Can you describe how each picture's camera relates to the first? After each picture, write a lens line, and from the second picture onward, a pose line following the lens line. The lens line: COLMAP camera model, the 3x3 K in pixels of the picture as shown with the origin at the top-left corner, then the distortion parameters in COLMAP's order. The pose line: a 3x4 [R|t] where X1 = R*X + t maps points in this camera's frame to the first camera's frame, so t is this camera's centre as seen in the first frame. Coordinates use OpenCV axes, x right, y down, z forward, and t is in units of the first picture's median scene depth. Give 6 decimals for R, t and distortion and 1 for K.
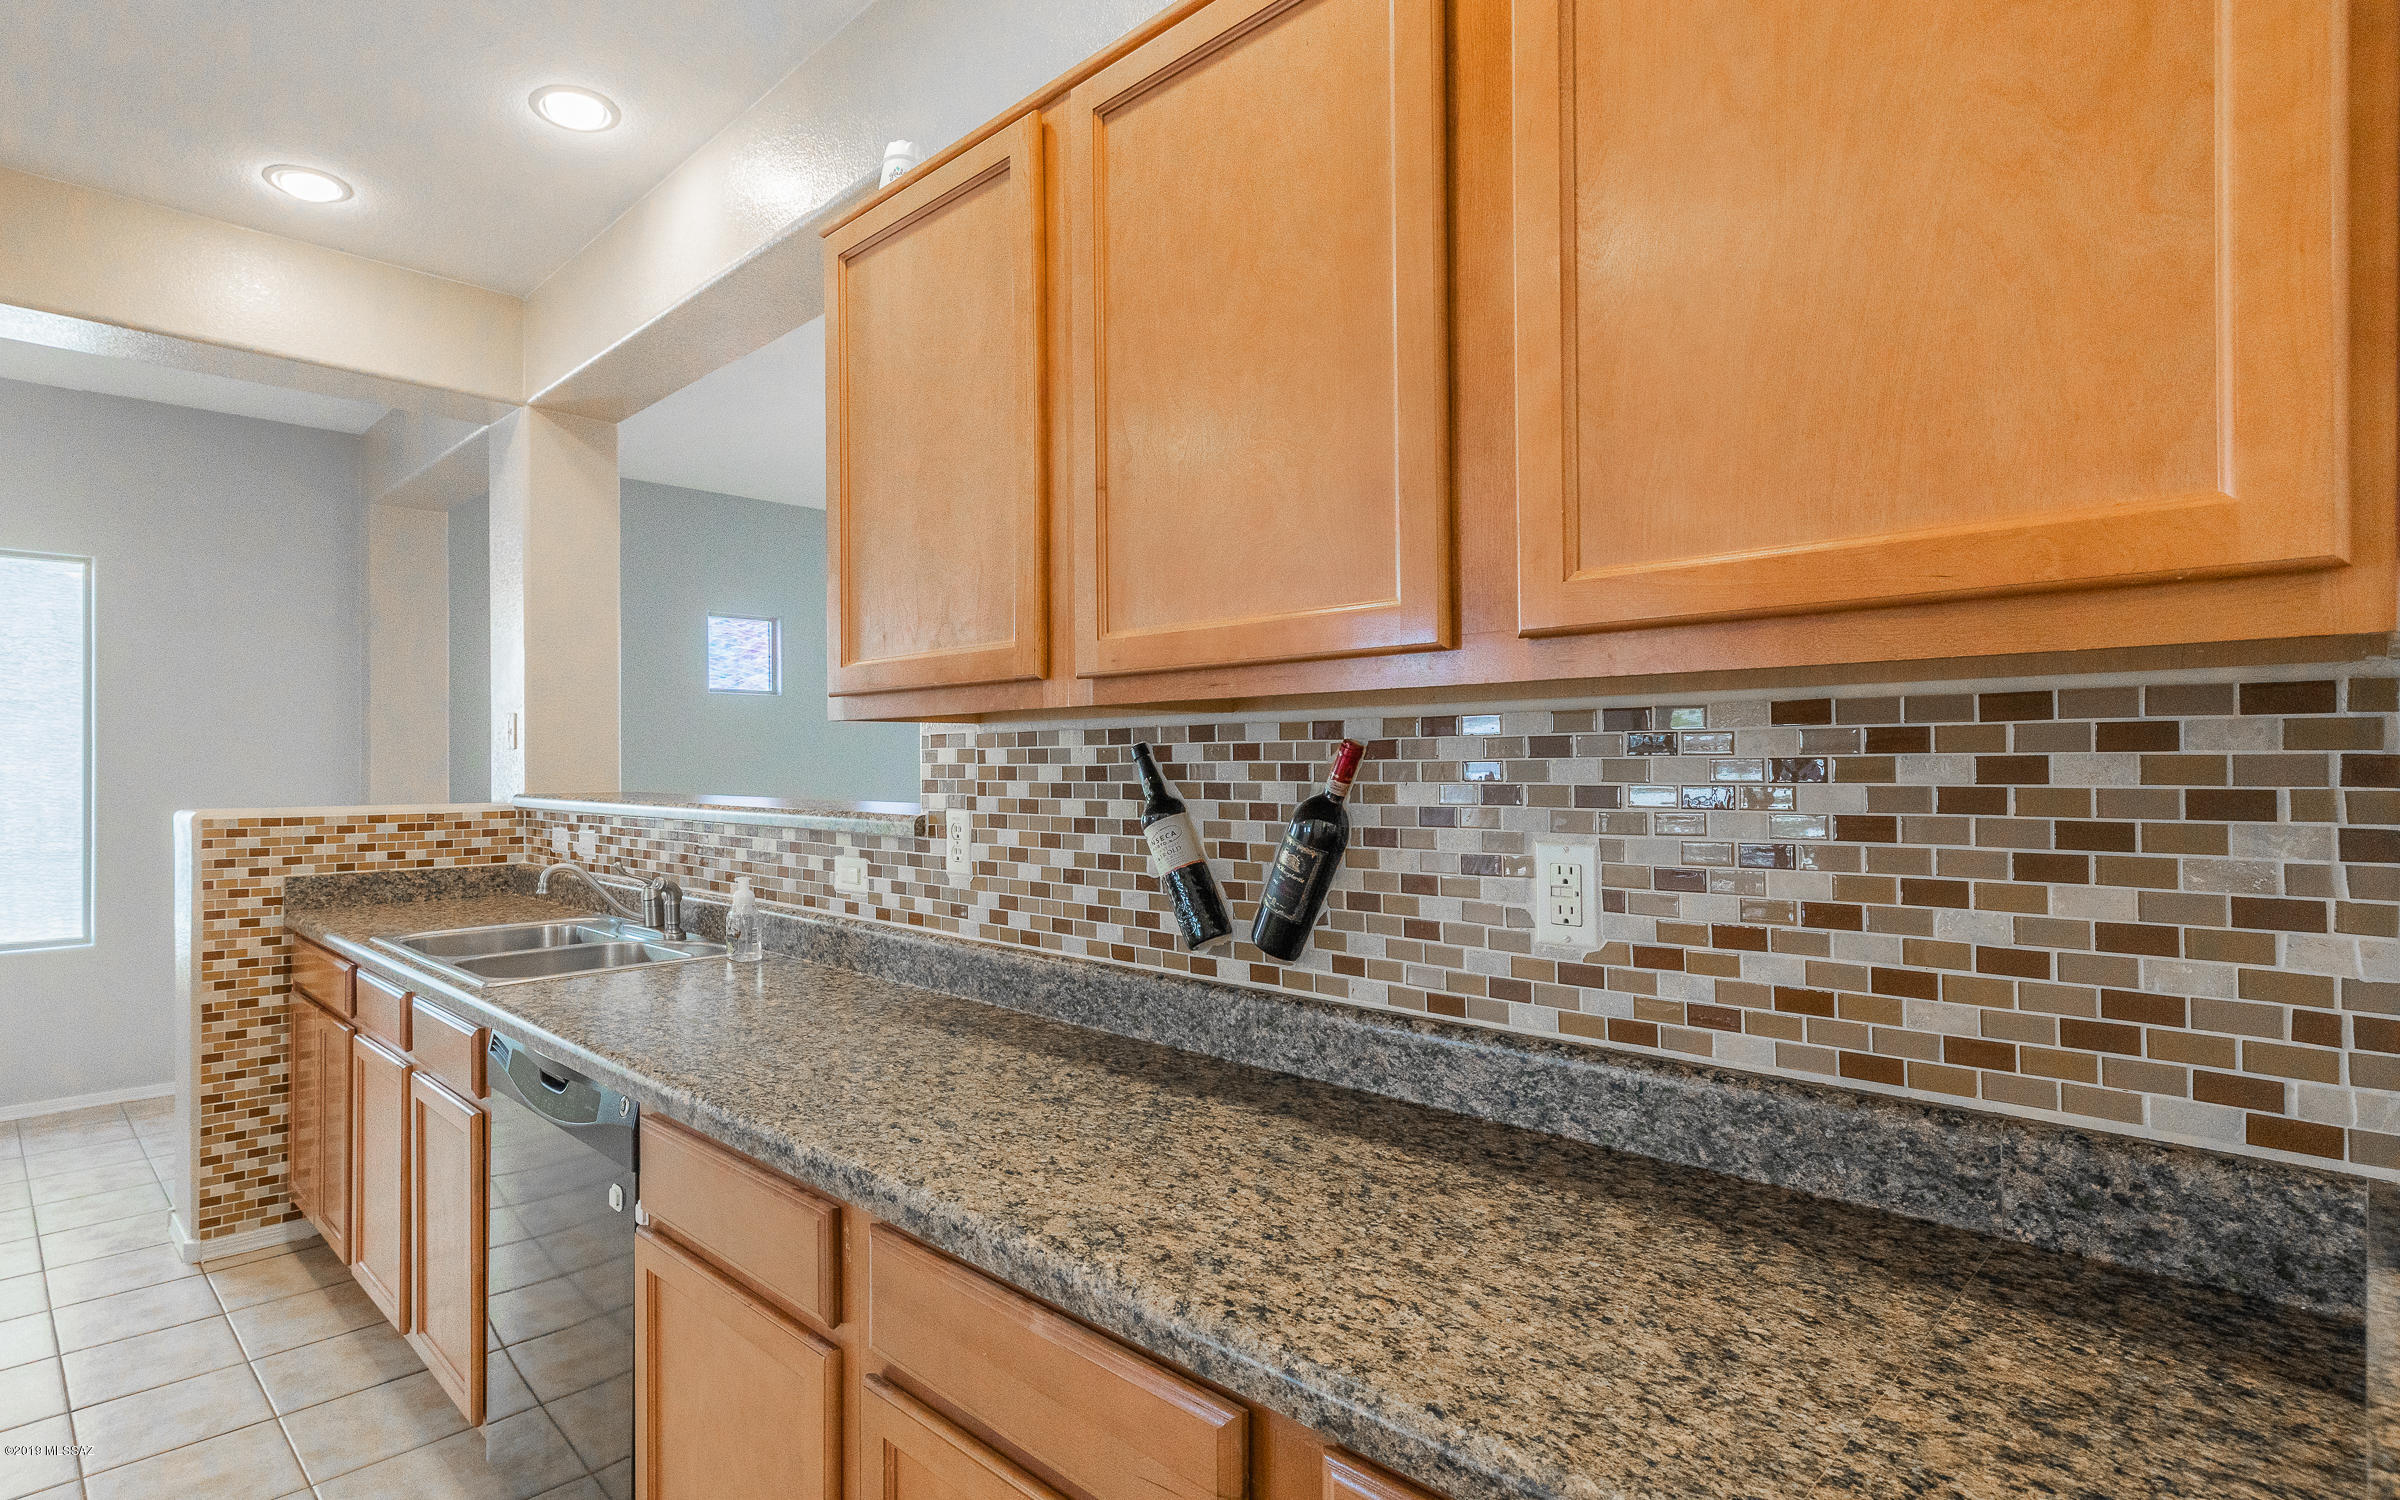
lens RADIAL K [[1169.0, 0, 1193.5], [0, 1169.0, 767.1], [0, 0, 1]] dist [0.009654, 0.001279]
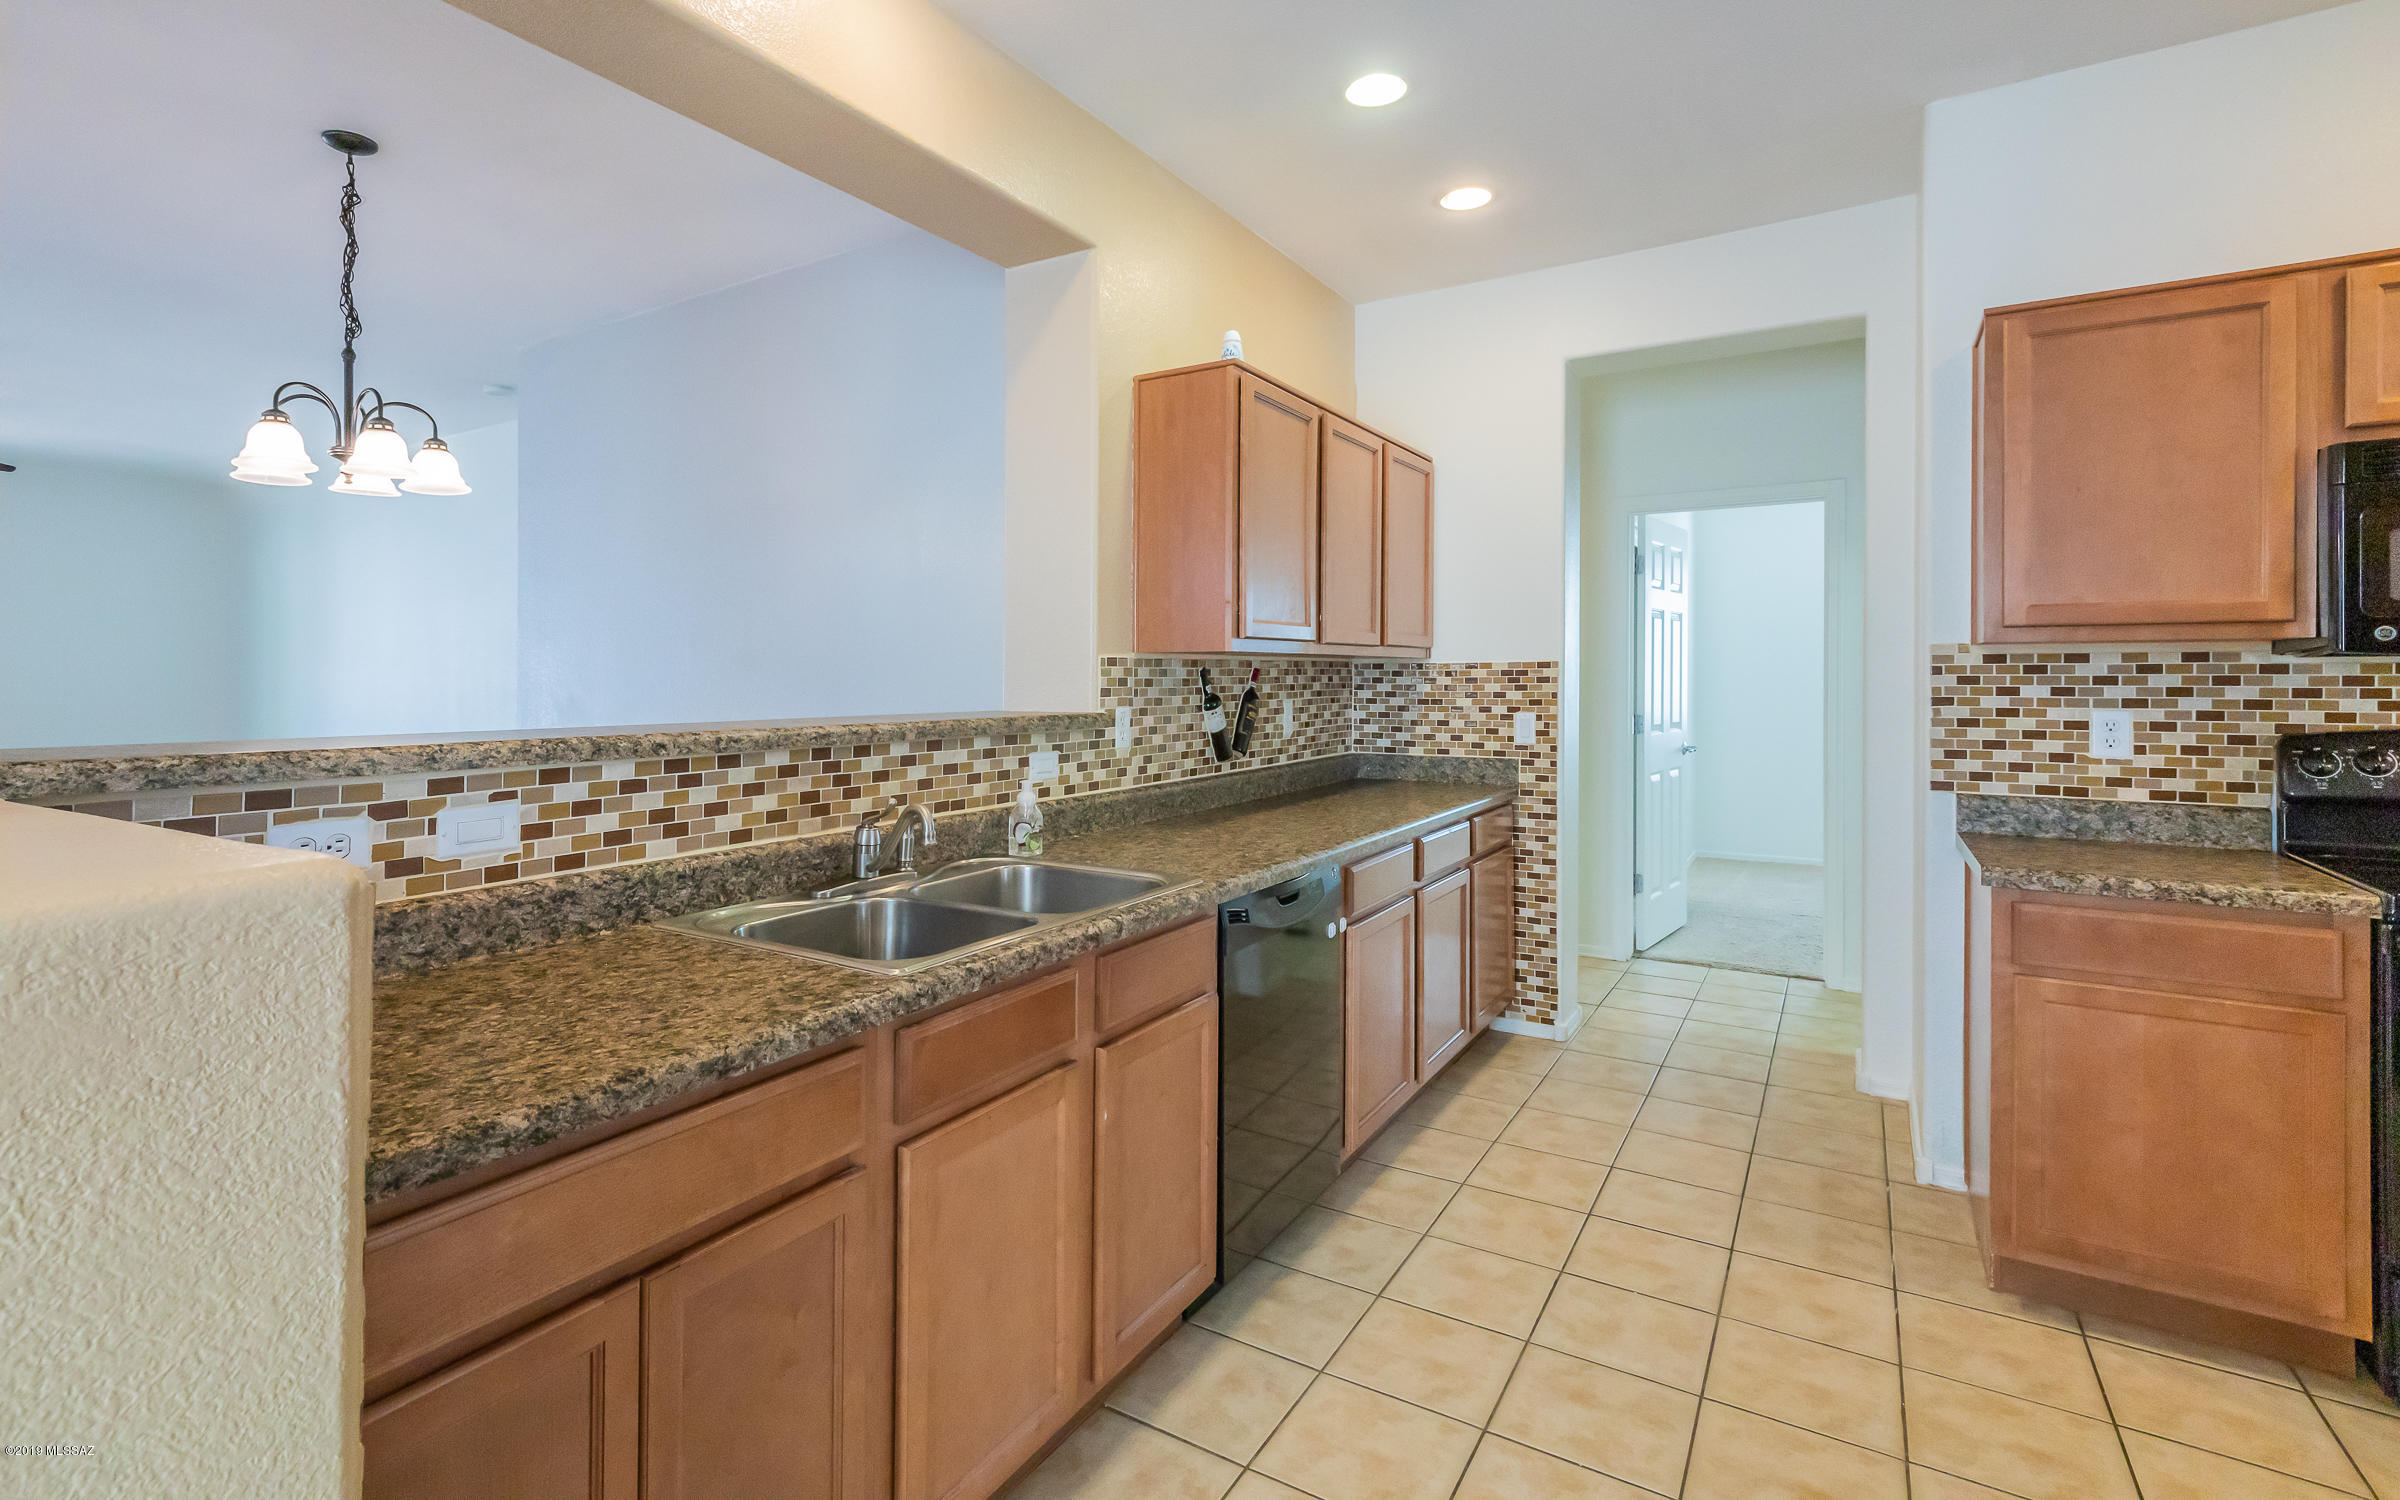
lens RADIAL K [[1169.0, 0, 1090.2], [0, 1169.0, 684.6], [0, 0, 1]] dist [0.009654, 0.001279]
pose [[-0.176685, -0.013606, 0.984173, -1.989813], [-0.006378, 0.999899, 0.012679, -0.014393], [-0.984247, -0.004037, -0.176754, 1.526036]]
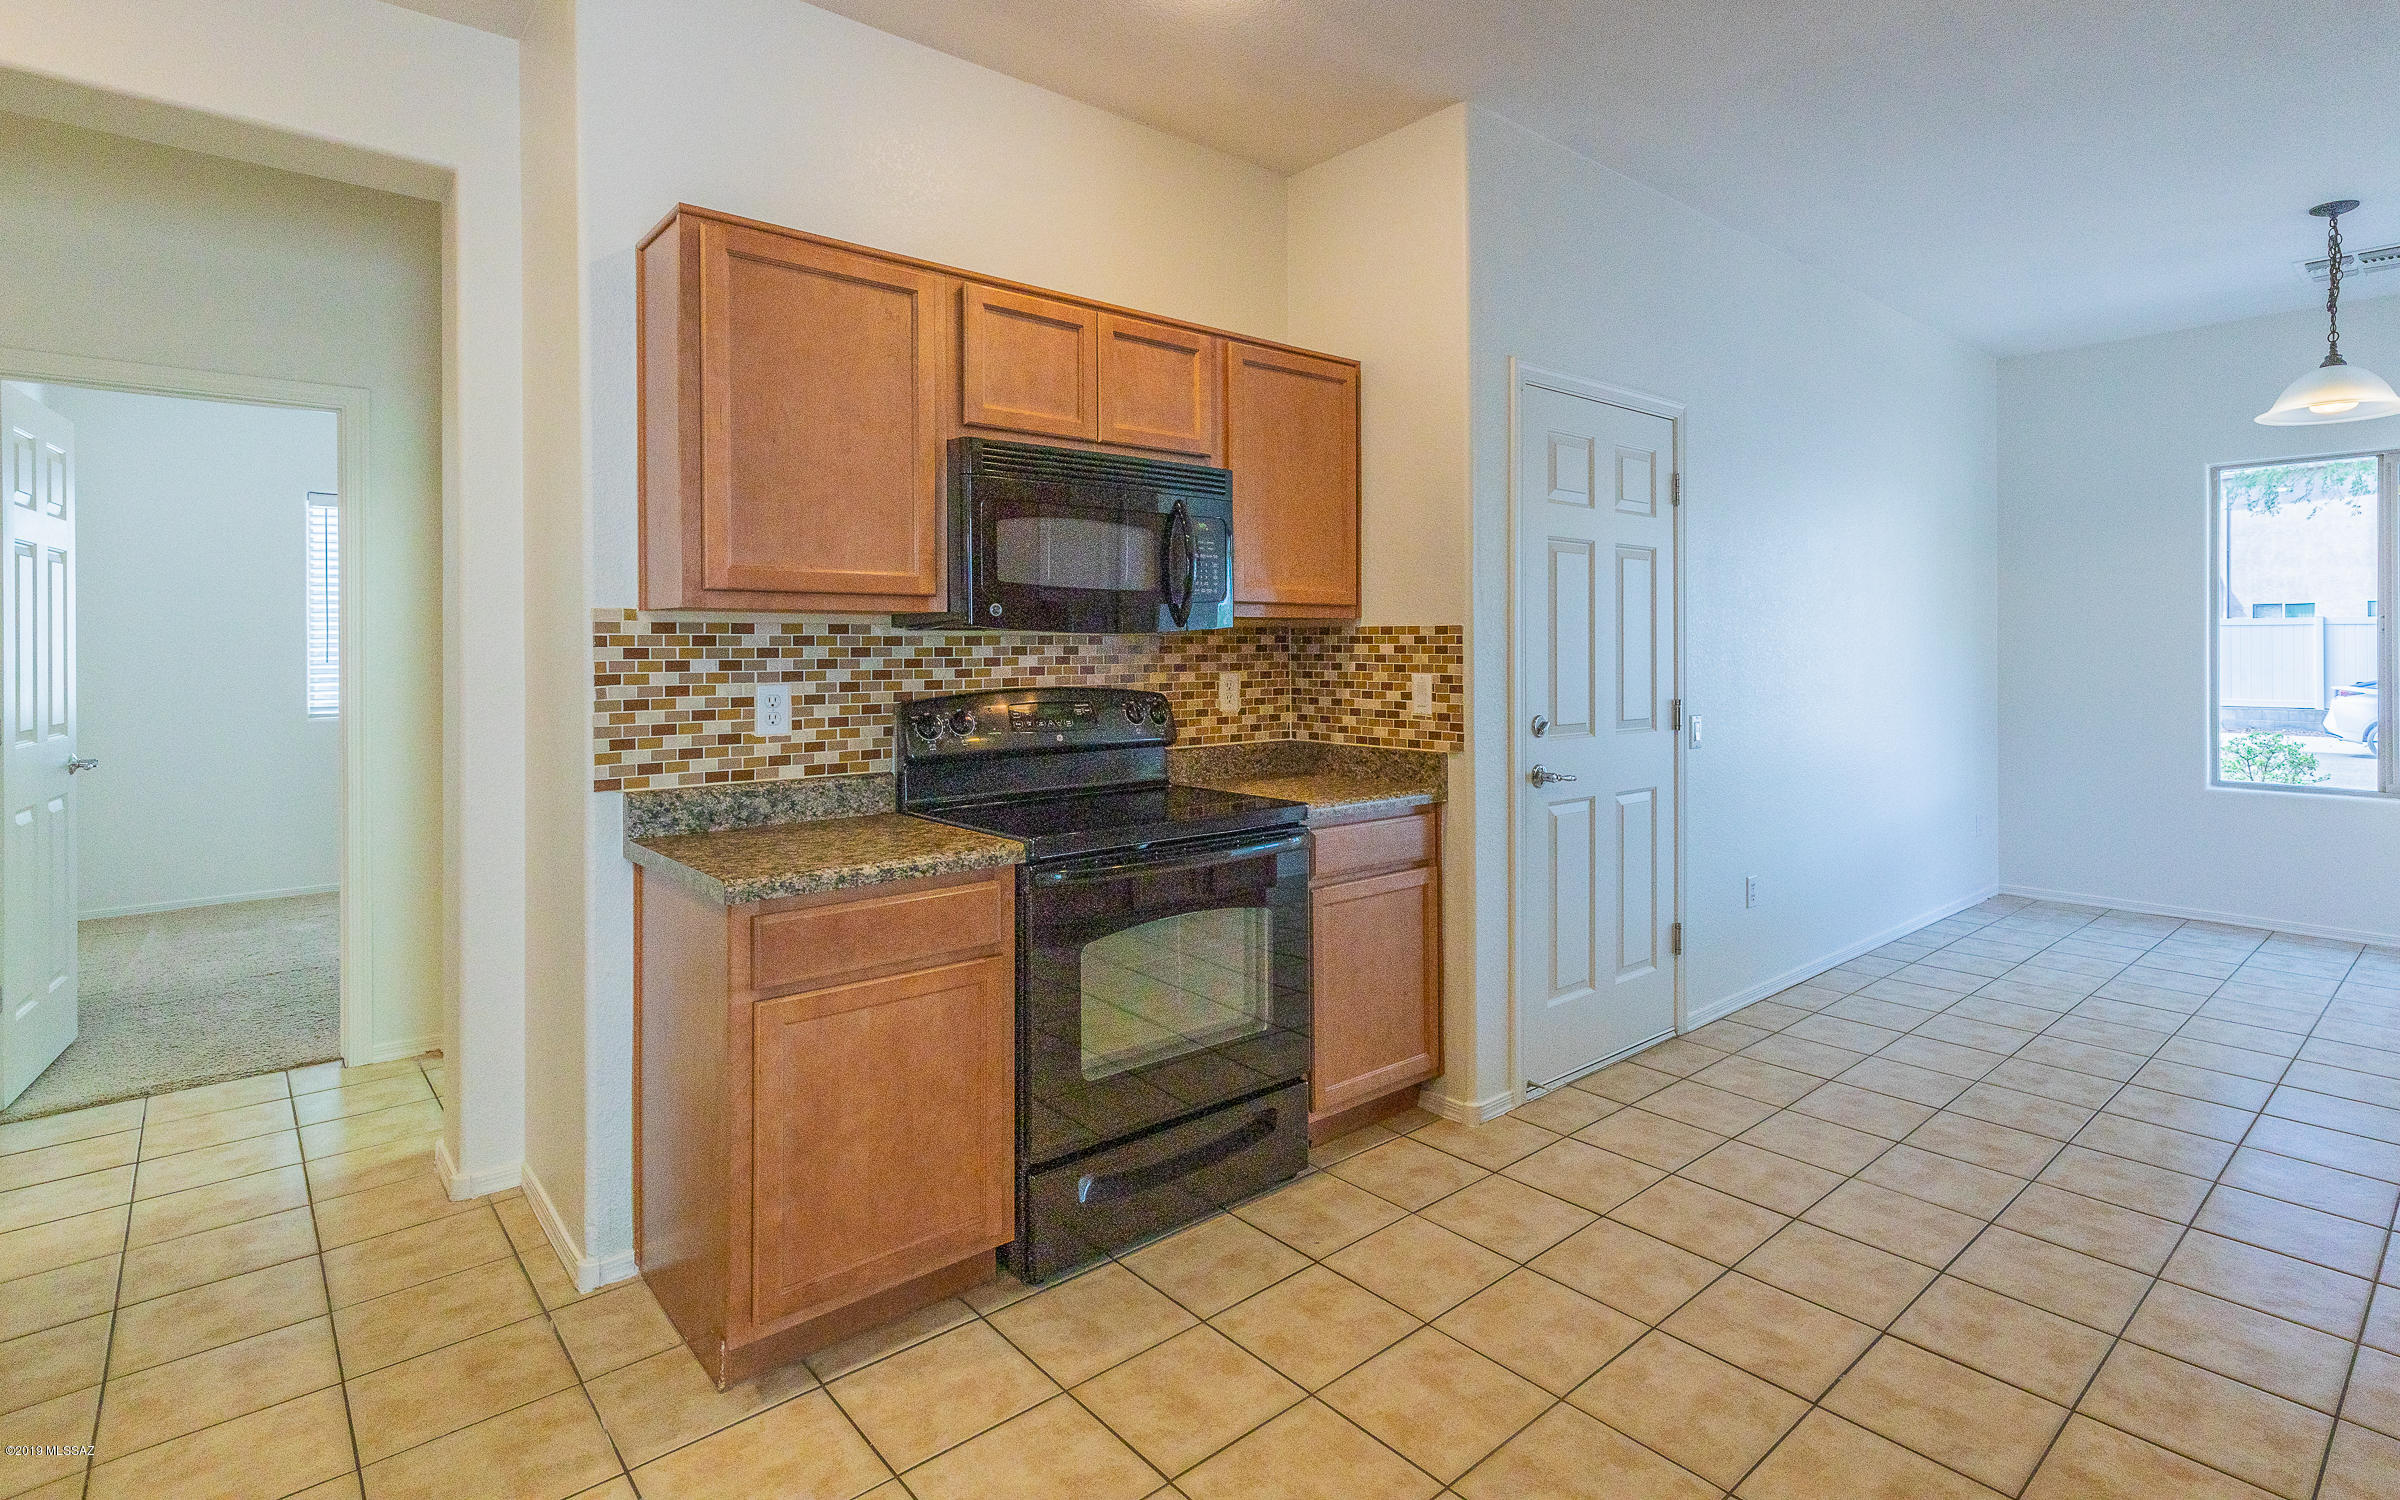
lens RADIAL K [[1169.0, 0, 1331.1], [0, 1169.0, 655.6], [0, 0, 1]] dist [0.009654, 0.001279]
pose [[-0.999195, -0.003830, 0.039944, -1.415999], [-0.003745, 0.999991, 0.002213, -0.010950], [-0.039952, 0.002061, -0.999199, 1.337979]]
